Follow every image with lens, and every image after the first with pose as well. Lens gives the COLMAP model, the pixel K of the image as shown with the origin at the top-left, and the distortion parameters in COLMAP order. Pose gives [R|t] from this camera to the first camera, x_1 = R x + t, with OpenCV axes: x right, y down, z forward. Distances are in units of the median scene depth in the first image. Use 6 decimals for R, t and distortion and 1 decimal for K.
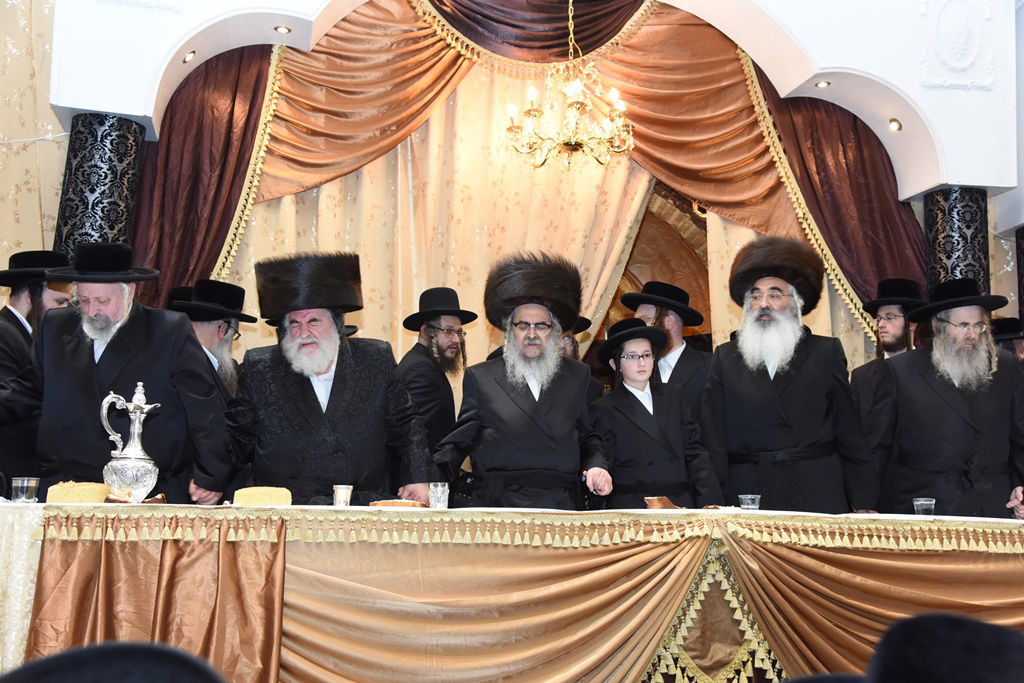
lens RADIAL K [[1185.2, 0, 511.5], [0, 1185.2, 352.5], [0, 0, 1]] dist [0.221807, 0.000000]
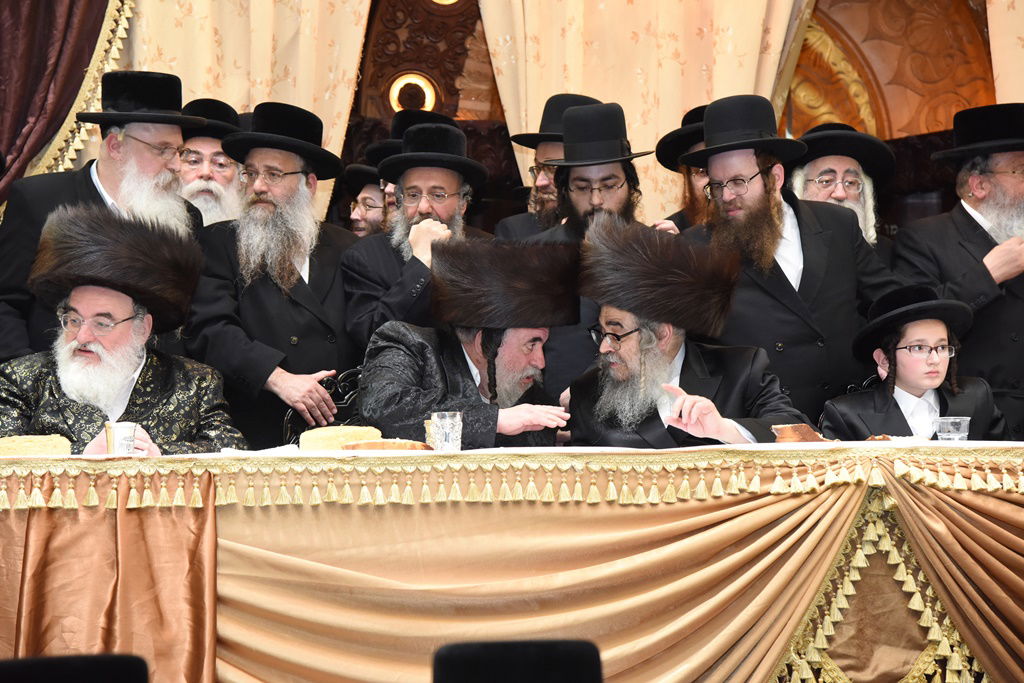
lens RADIAL K [[2369.8, 0, 513.8], [0, 2369.8, 334.7], [0, 0, 1]] dist [0.913104, 0.000000]
pose [[0.995556, -0.030872, -0.088965, 0.096902], [0.038764, 0.995331, 0.088390, -0.048661], [0.085821, -0.091445, 0.992105, -0.303401]]
